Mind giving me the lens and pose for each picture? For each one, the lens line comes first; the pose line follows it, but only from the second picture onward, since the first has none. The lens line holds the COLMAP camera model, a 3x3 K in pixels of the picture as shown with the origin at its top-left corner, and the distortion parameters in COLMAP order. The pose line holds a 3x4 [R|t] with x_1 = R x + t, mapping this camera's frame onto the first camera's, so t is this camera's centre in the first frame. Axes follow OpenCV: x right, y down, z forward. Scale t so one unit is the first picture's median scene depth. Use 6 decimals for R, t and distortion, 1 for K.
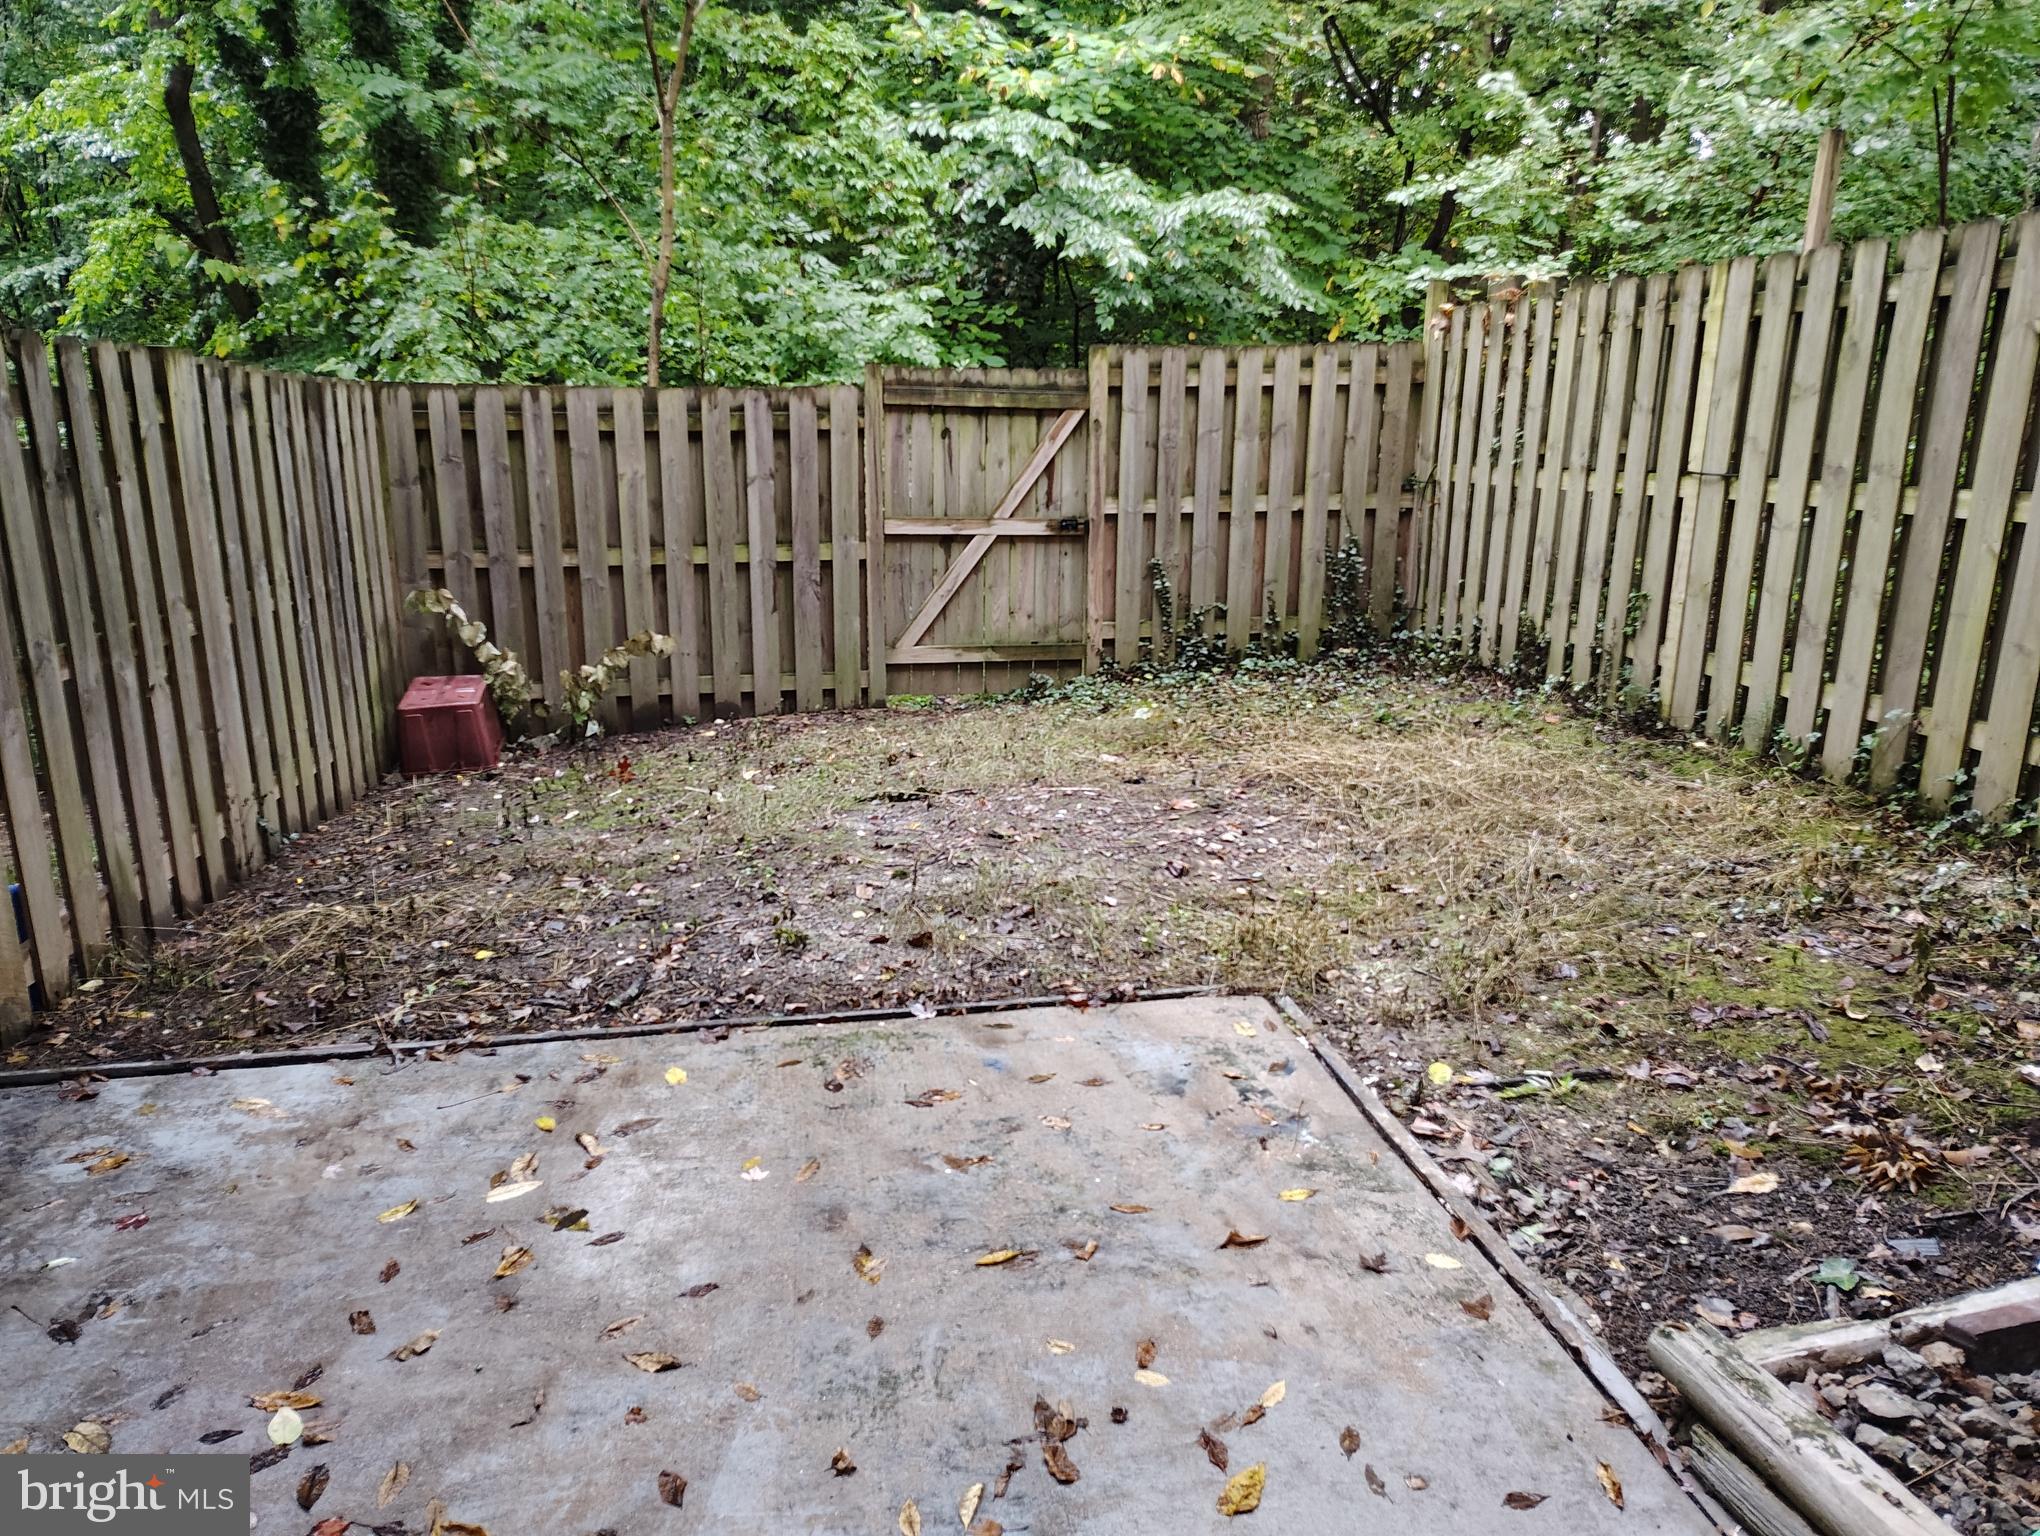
lens RADIAL K [[1407.6, 0, 1013.9], [0, 1407.6, 781.8], [0, 0, 1]] dist [0.024446, -0.030136]
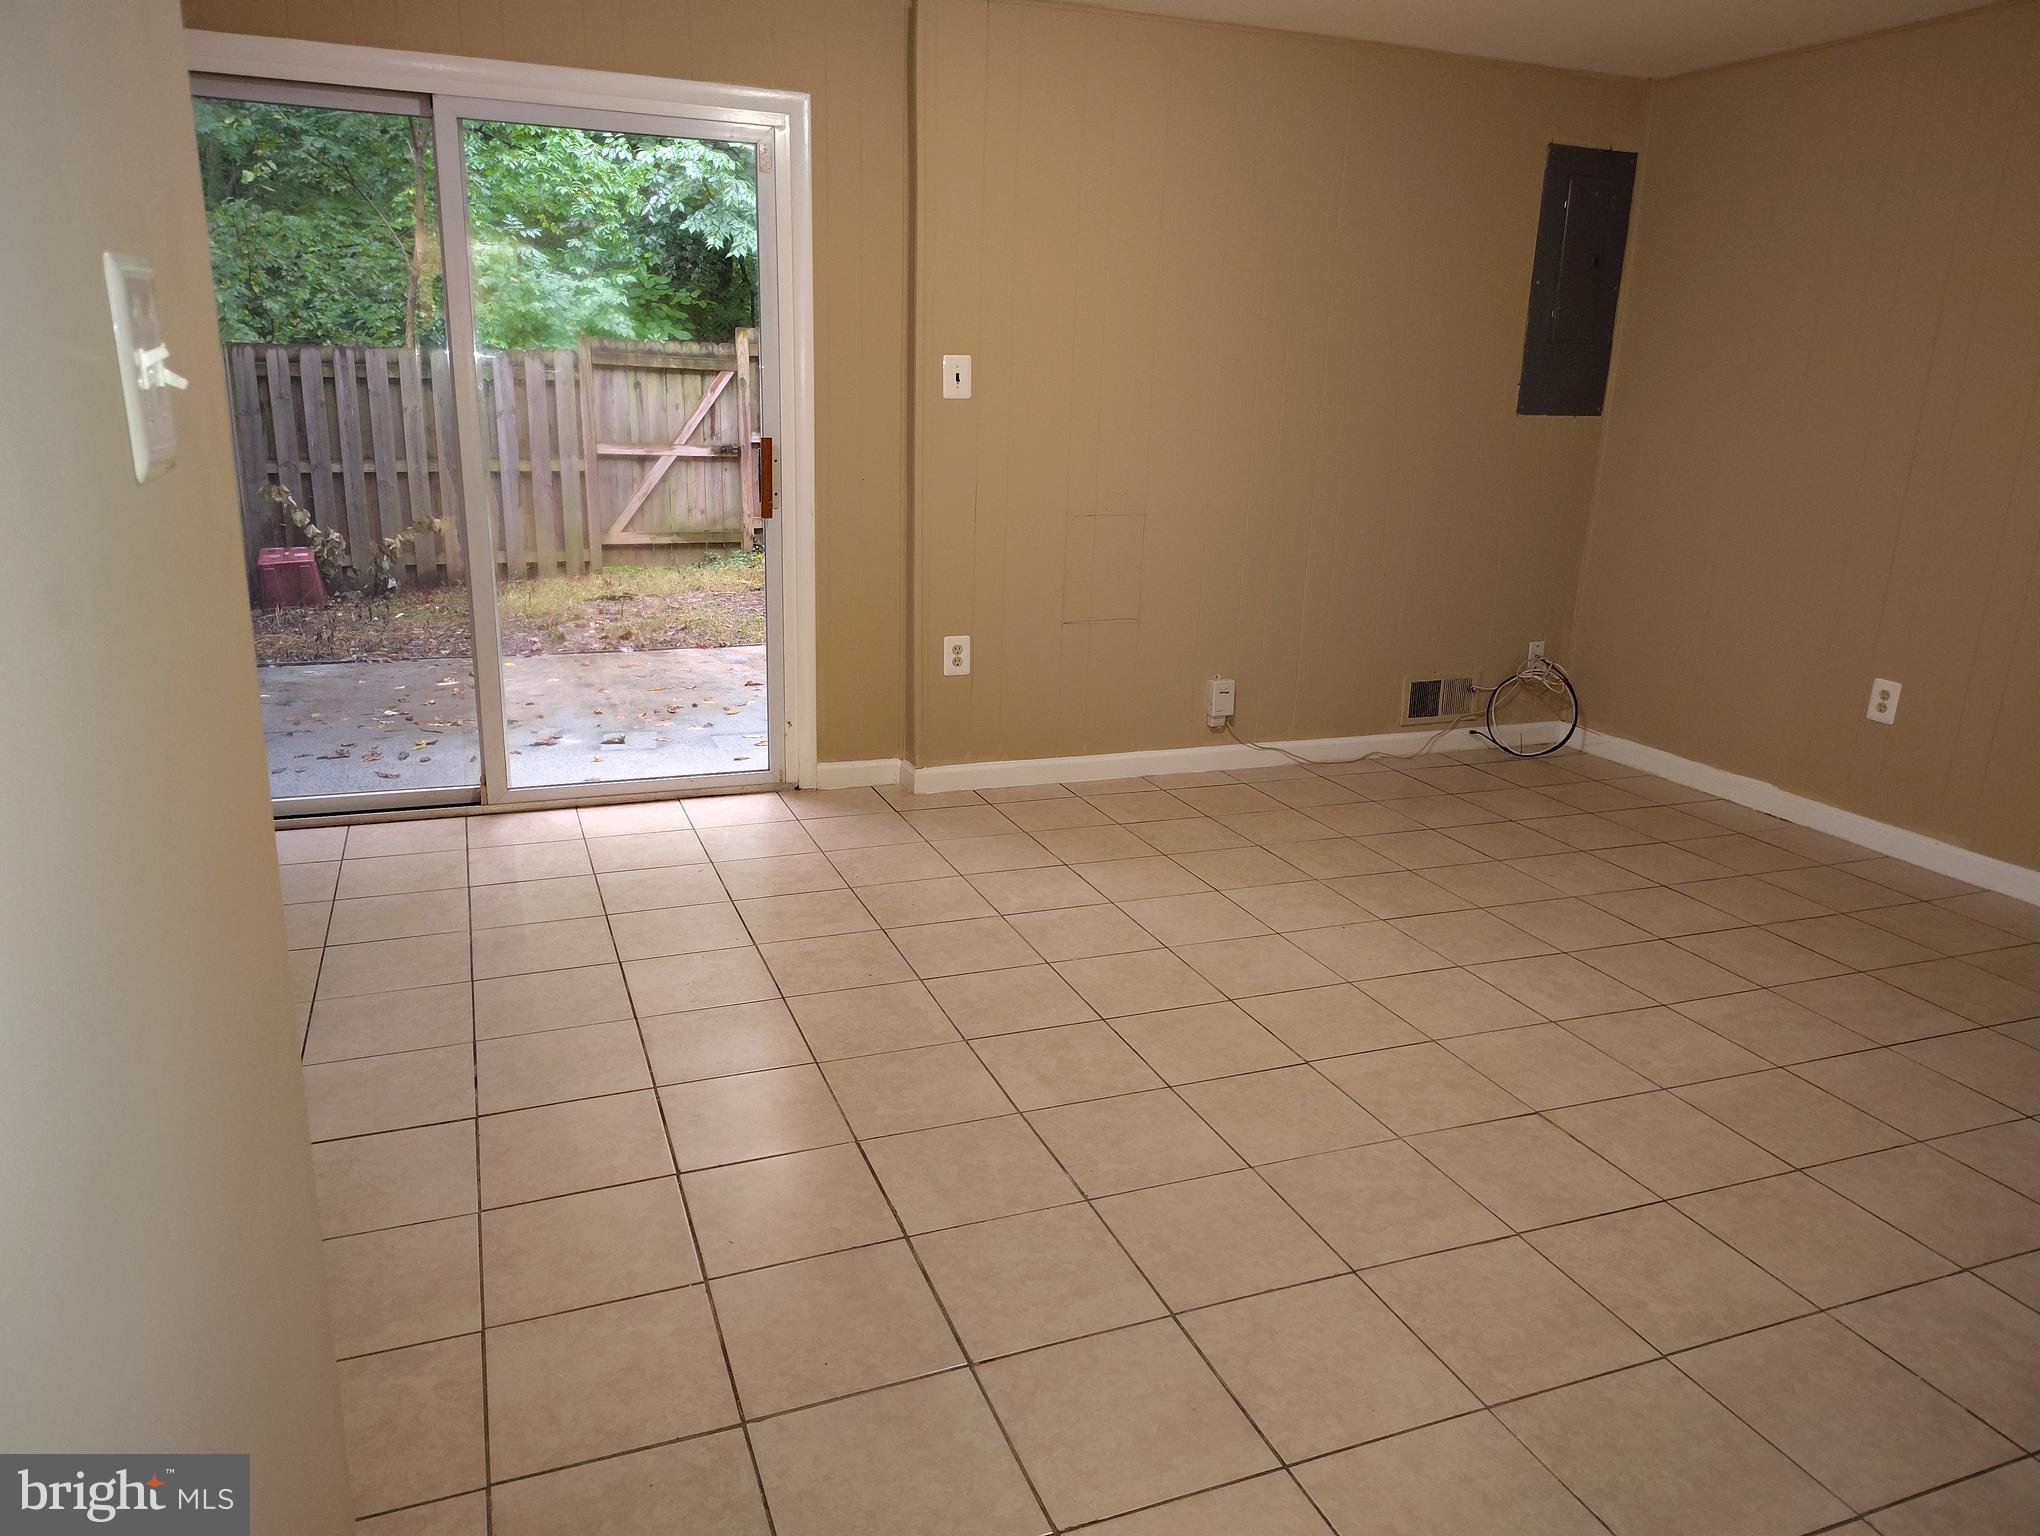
lens RADIAL K [[1407.6, 0, 1034.1], [0, 1407.6, 768.1], [0, 0, 1]] dist [0.024446, -0.030136]
pose [[0.978489, -0.038554, 0.202666, 0.041695], [0.037051, 0.999251, 0.011206, 0.145773], [-0.202946, -0.003456, 0.979184, -0.509262]]
